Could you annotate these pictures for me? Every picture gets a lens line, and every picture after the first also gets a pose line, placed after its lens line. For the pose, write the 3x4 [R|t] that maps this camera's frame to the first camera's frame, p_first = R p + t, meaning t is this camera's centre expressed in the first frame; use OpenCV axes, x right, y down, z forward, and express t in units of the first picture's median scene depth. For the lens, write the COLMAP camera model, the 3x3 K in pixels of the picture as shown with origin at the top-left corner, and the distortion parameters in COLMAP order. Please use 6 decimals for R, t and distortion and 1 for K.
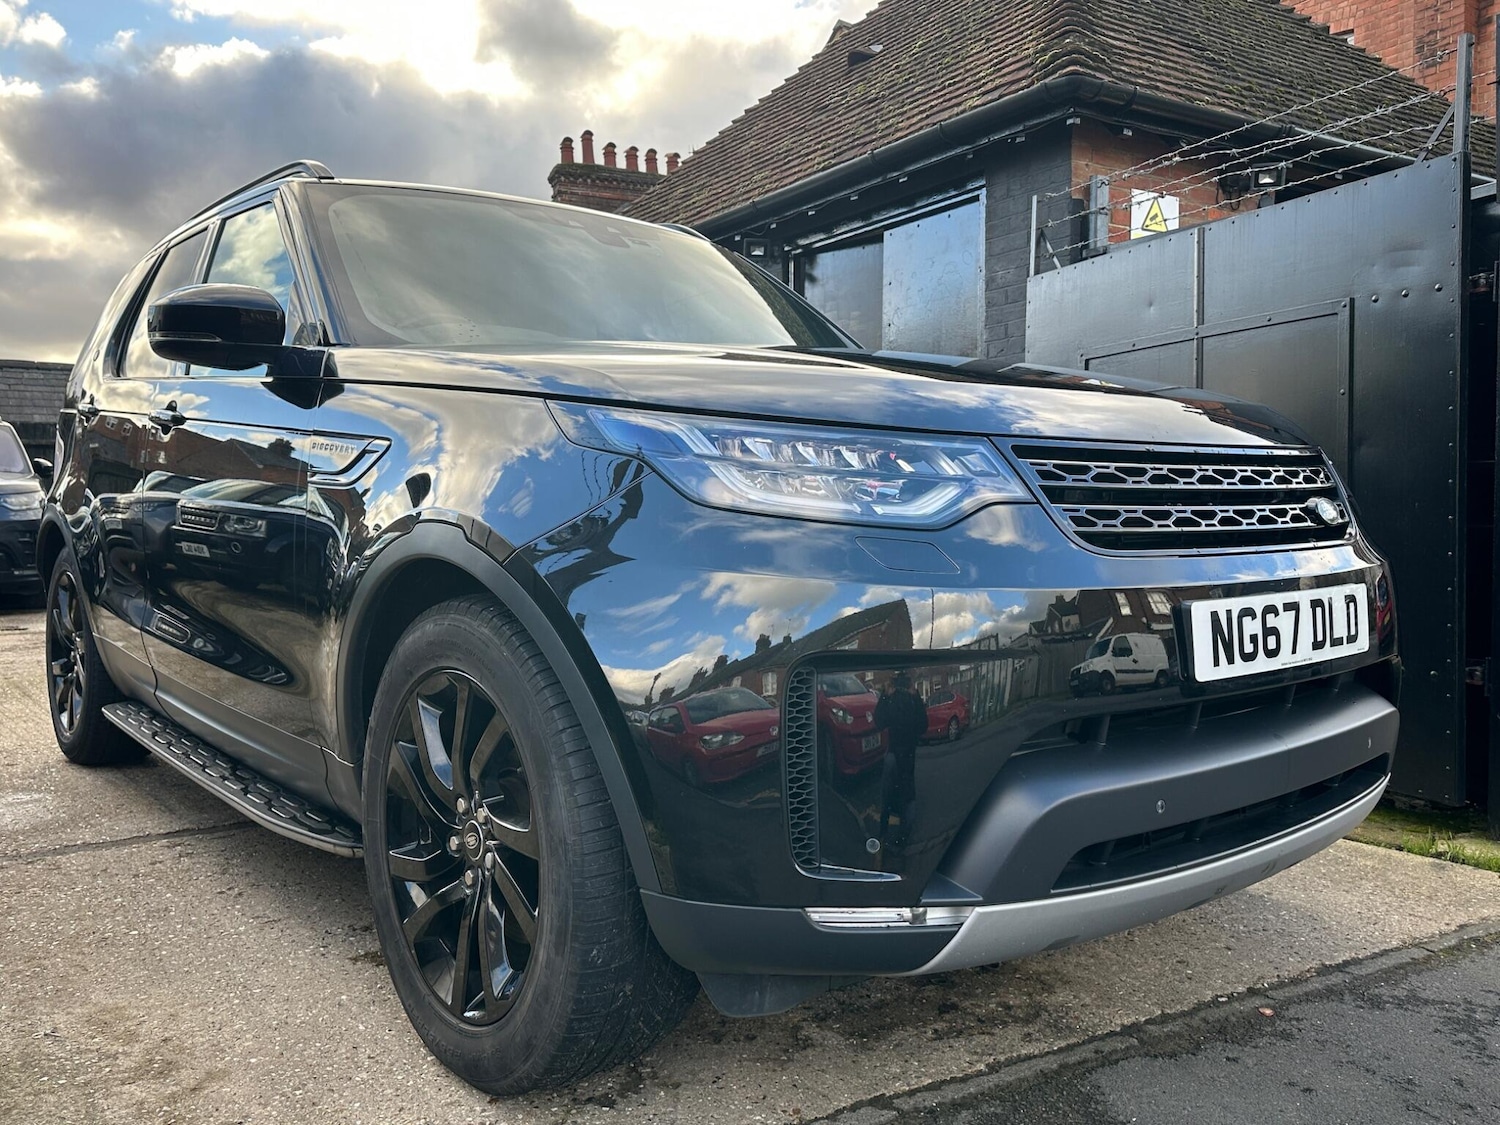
lens RADIAL K [[1207.4, 0, 768.4], [0, 1207.4, 559.0], [0, 0, 1]] dist [0.046508, -0.054759]
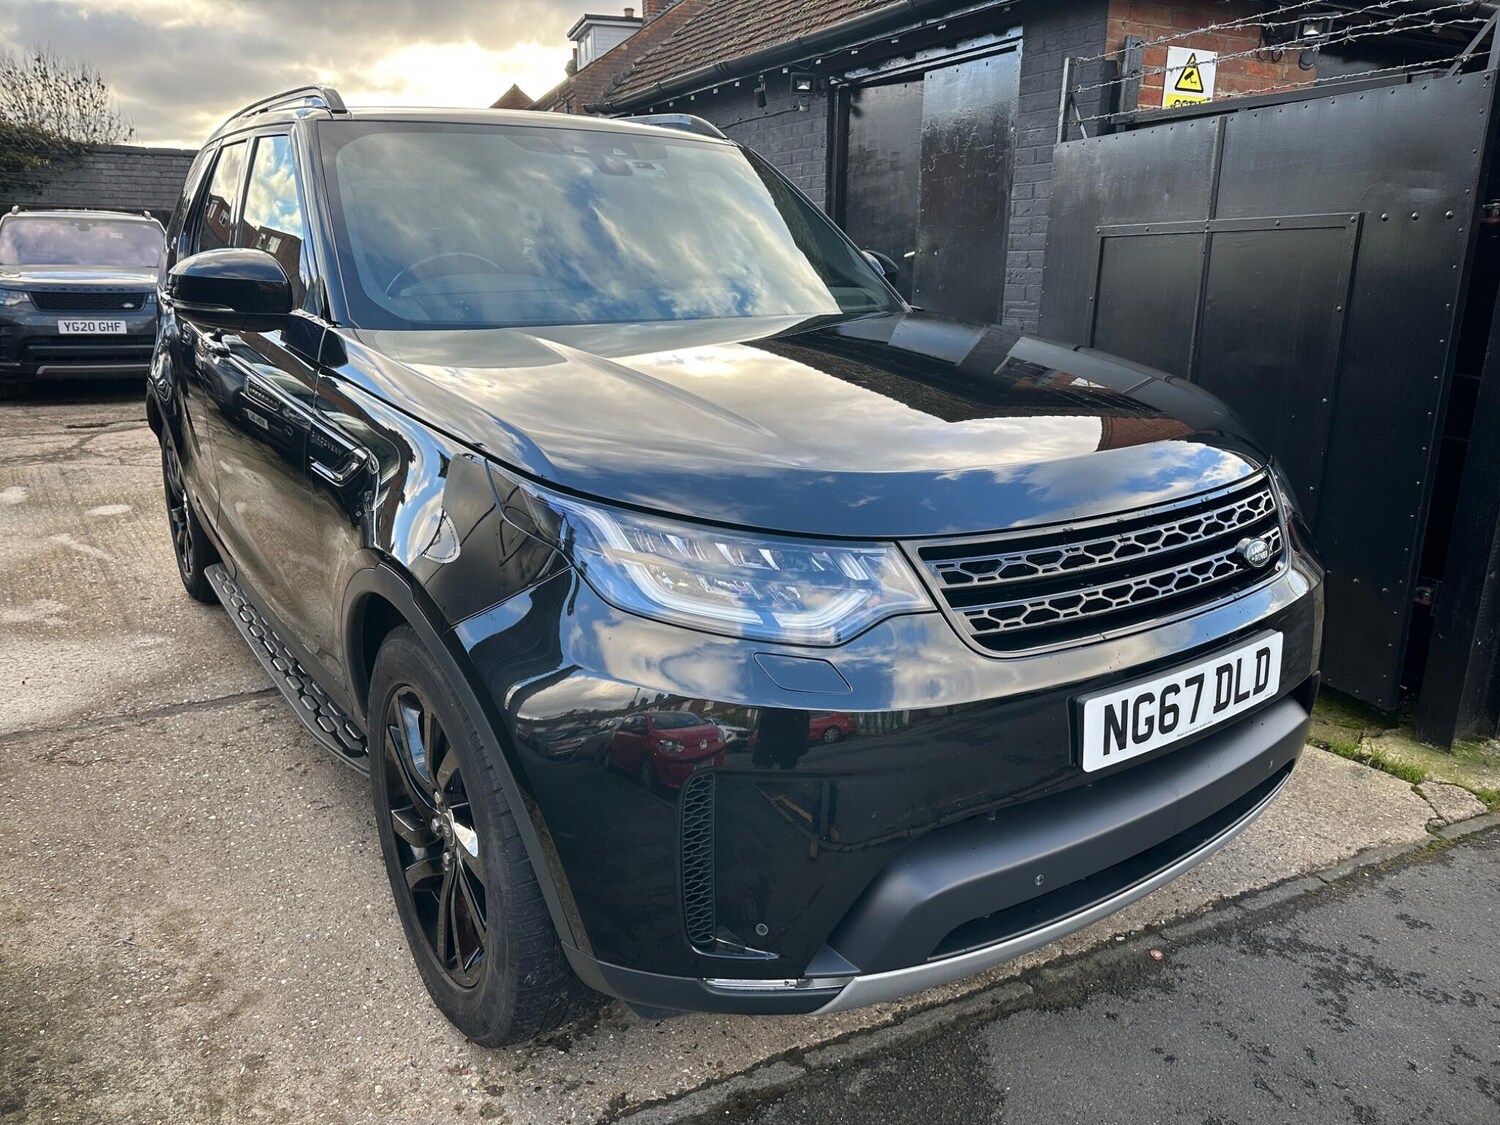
lens RADIAL K [[1047.2, 0, 760.3], [0, 1047.2, 559.9], [0, 0, 1]] dist [0.029681, -0.031660]
pose [[0.996875, 0.032281, -0.072103, 0.106729], [-0.014656, 0.972430, 0.232735, -0.233839], [0.077628, -0.230951, 0.969864, 0.107085]]
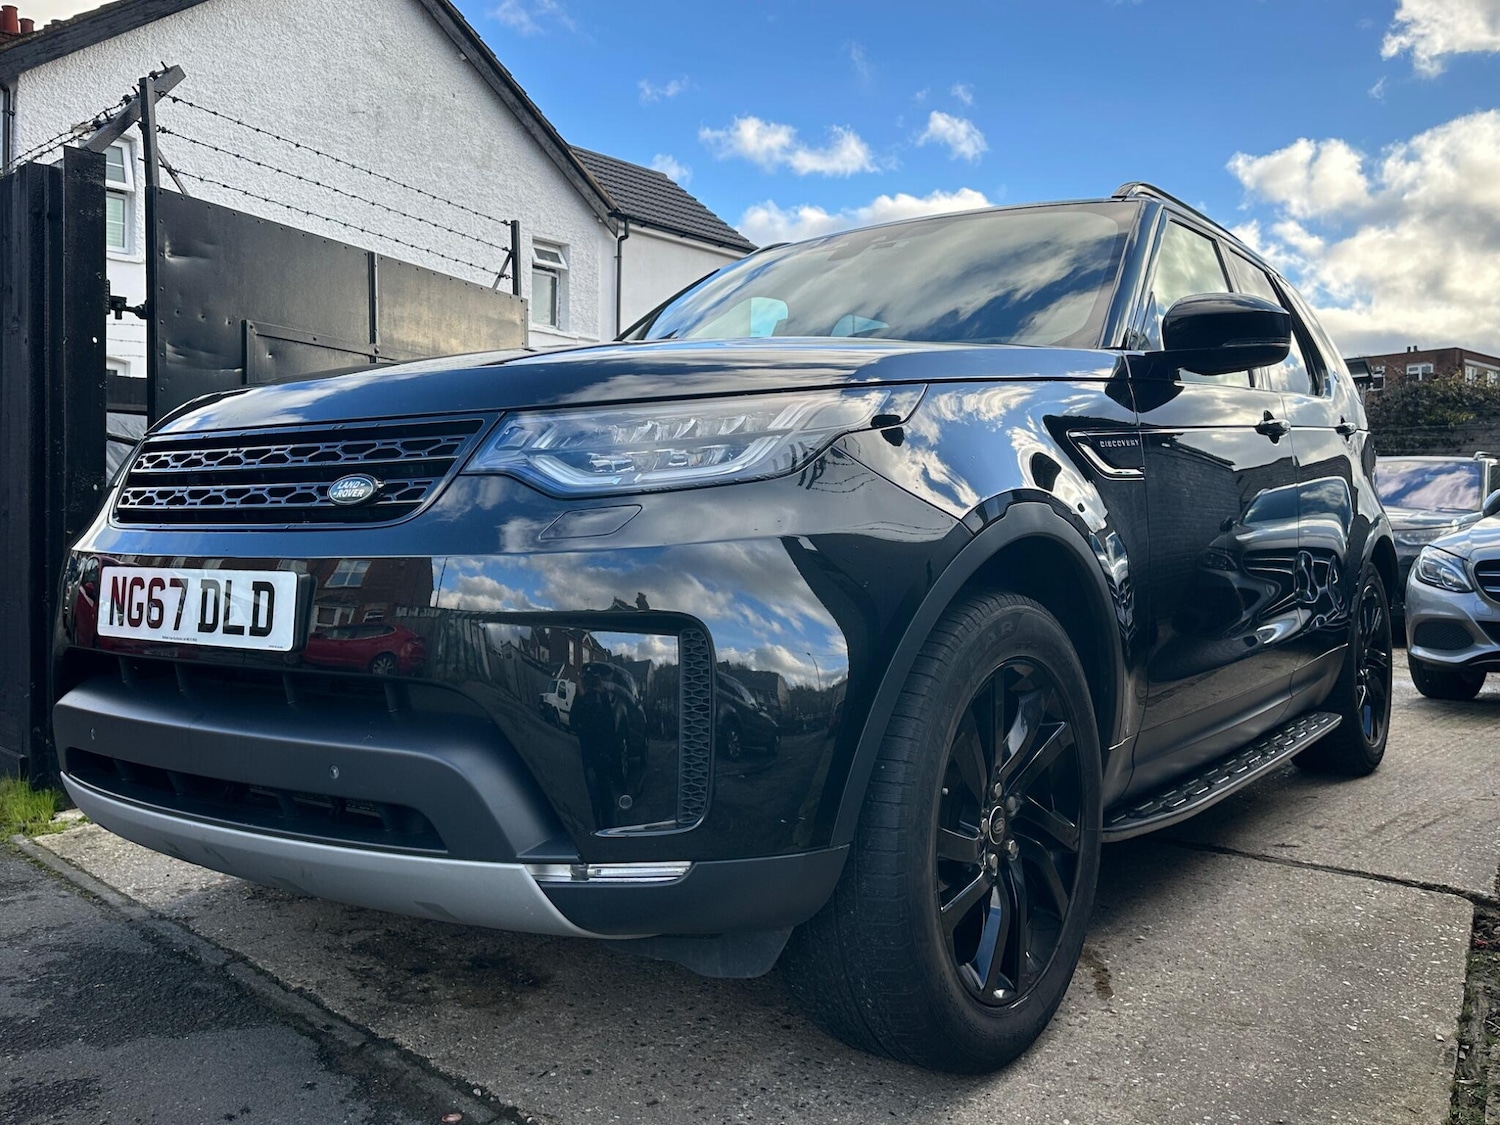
lens RADIAL K [[1281.3, 0, 768.5], [0, 1281.3, 554.8], [0, 0, 1]] dist [0.059597, -0.075853]
pose [[0.254245, 0.014243, -0.967035, 1.400620], [-0.057145, 0.998366, -0.000320, -0.010232], [0.965450, 0.055342, 0.254644, 1.055602]]
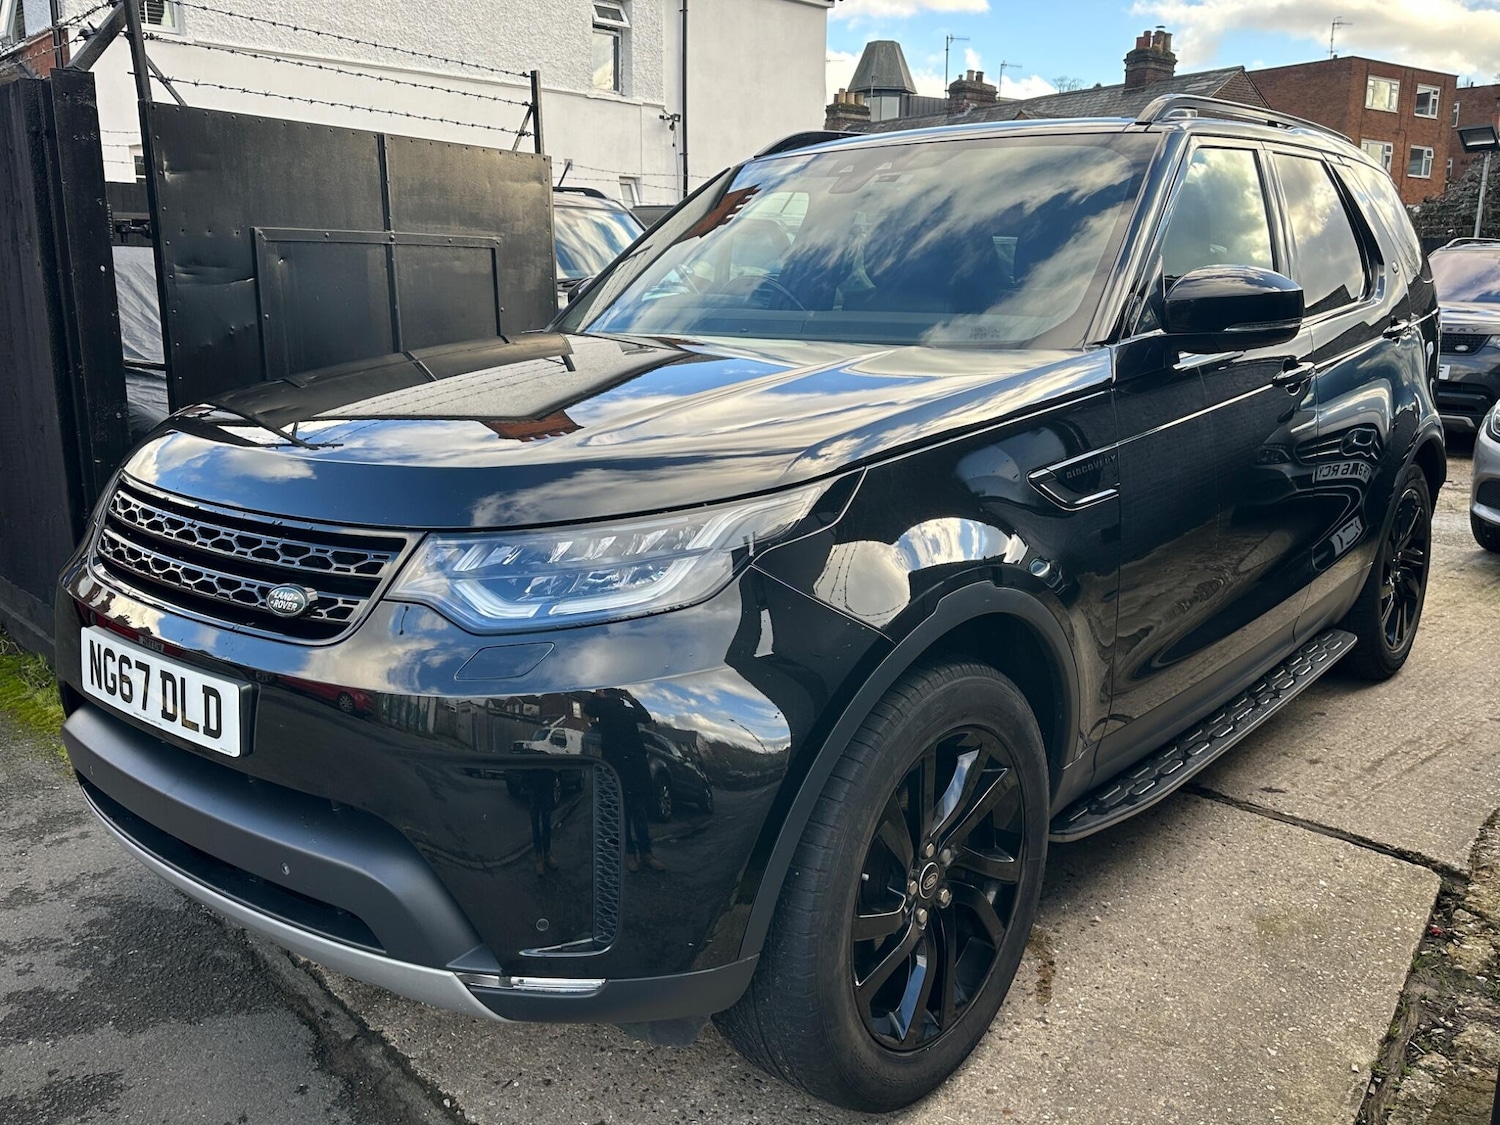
lens RADIAL K [[1281.3, 0, 757.5], [0, 1281.3, 561.1], [0, 0, 1]] dist [0.059597, -0.075853]
pose [[0.179853, 0.211457, -0.960697, 1.405469], [-0.054896, 0.977258, 0.204824, -0.275353], [0.982161, 0.015901, 0.187371, 1.159088]]
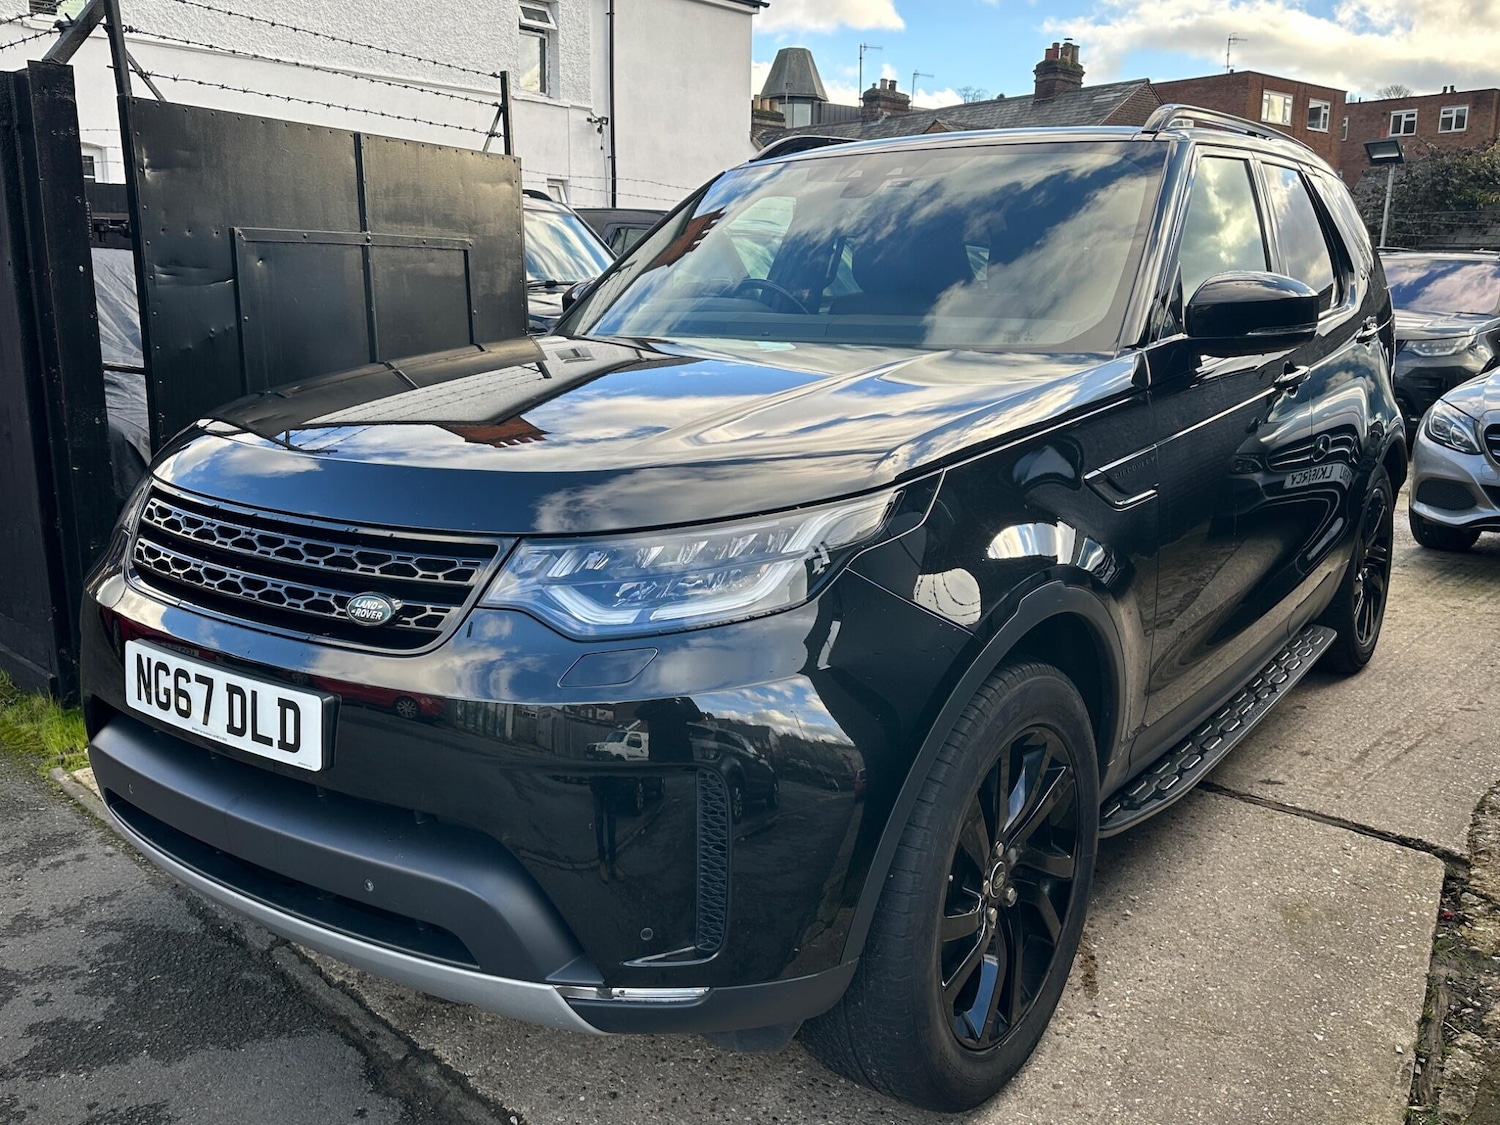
lens RADIAL K [[1281.3, 0, 764.8], [0, 1281.3, 556.4], [0, 0, 1]] dist [0.059597, -0.075853]
pose [[0.250886, 0.202632, -0.946571, 1.376738], [-0.058715, 0.979231, 0.194061, -0.267092], [0.966234, 0.006891, 0.257572, 1.036457]]
